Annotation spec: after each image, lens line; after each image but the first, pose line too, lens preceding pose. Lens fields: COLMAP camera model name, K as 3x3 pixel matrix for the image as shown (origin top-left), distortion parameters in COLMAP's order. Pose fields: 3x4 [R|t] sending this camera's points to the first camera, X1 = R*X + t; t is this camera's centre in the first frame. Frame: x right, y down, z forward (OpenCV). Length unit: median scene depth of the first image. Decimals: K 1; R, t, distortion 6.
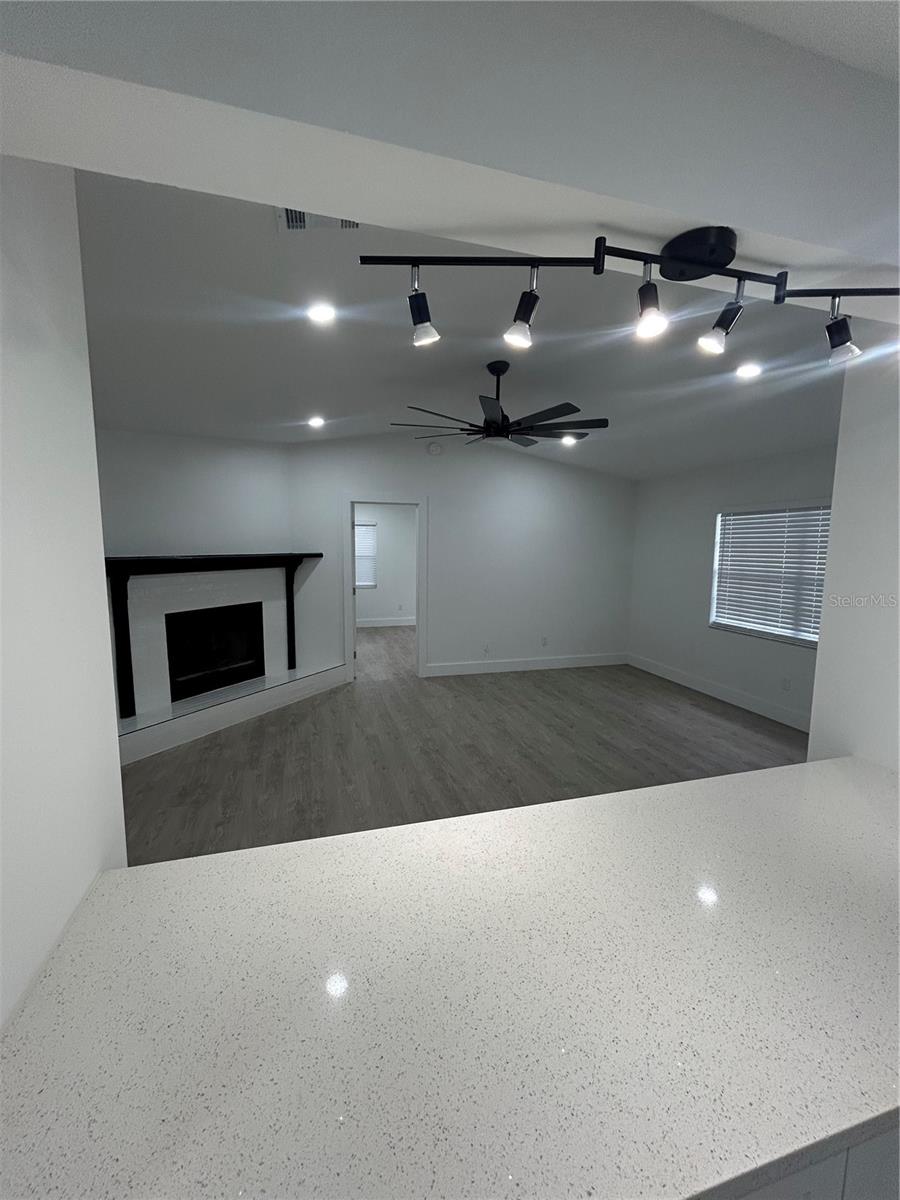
lens RADIAL K [[478.2, 0, 450.0], [0, 478.2, 600.0], [0, 0, 1]] dist [-0.000010, -0.000043]
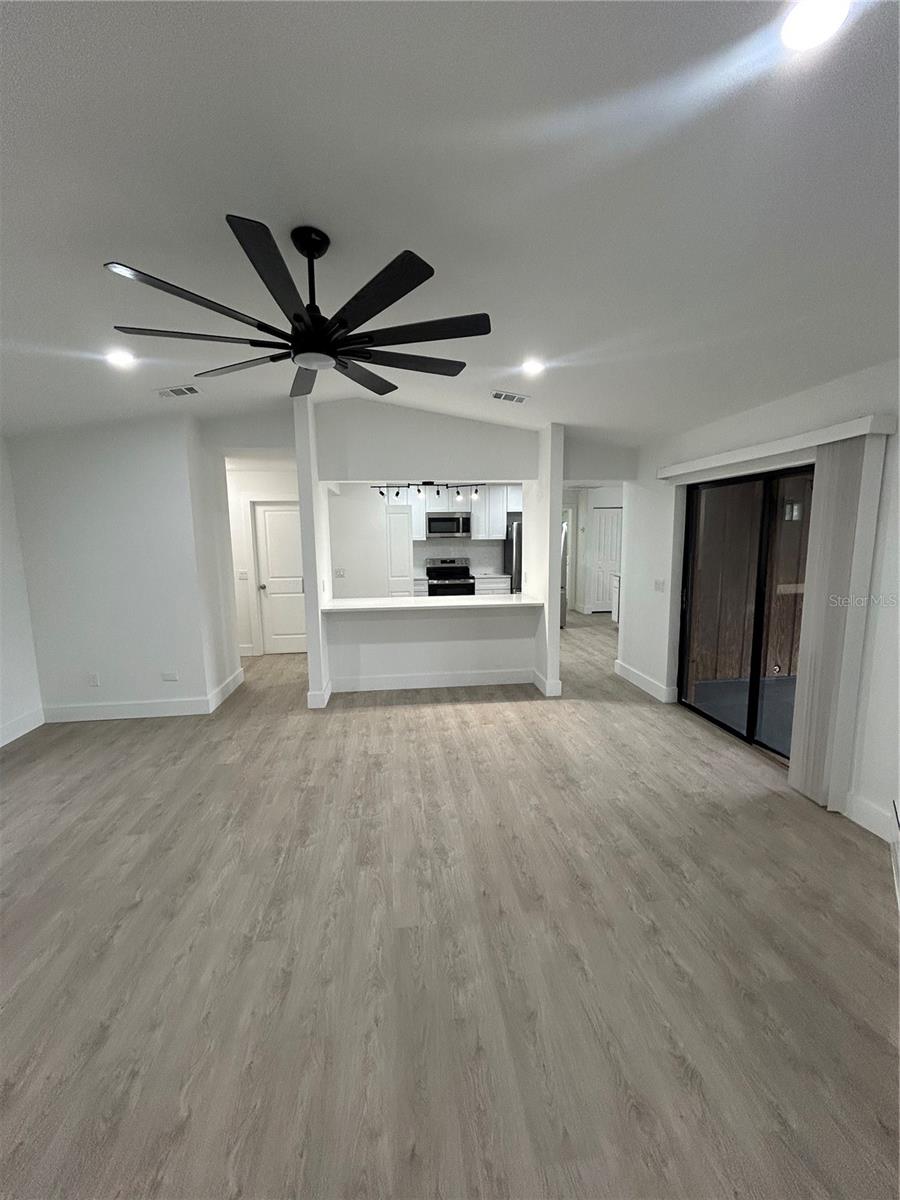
lens RADIAL K [[478.2, 0, 450.0], [0, 478.2, 600.0], [0, 0, 1]] dist [-0.000010, -0.000043]
pose [[-0.985523, -0.018061, 0.168577, -0.166881], [0.025365, 0.967412, 0.251933, -0.180286], [-0.167634, 0.252562, -0.952949, 1.520525]]
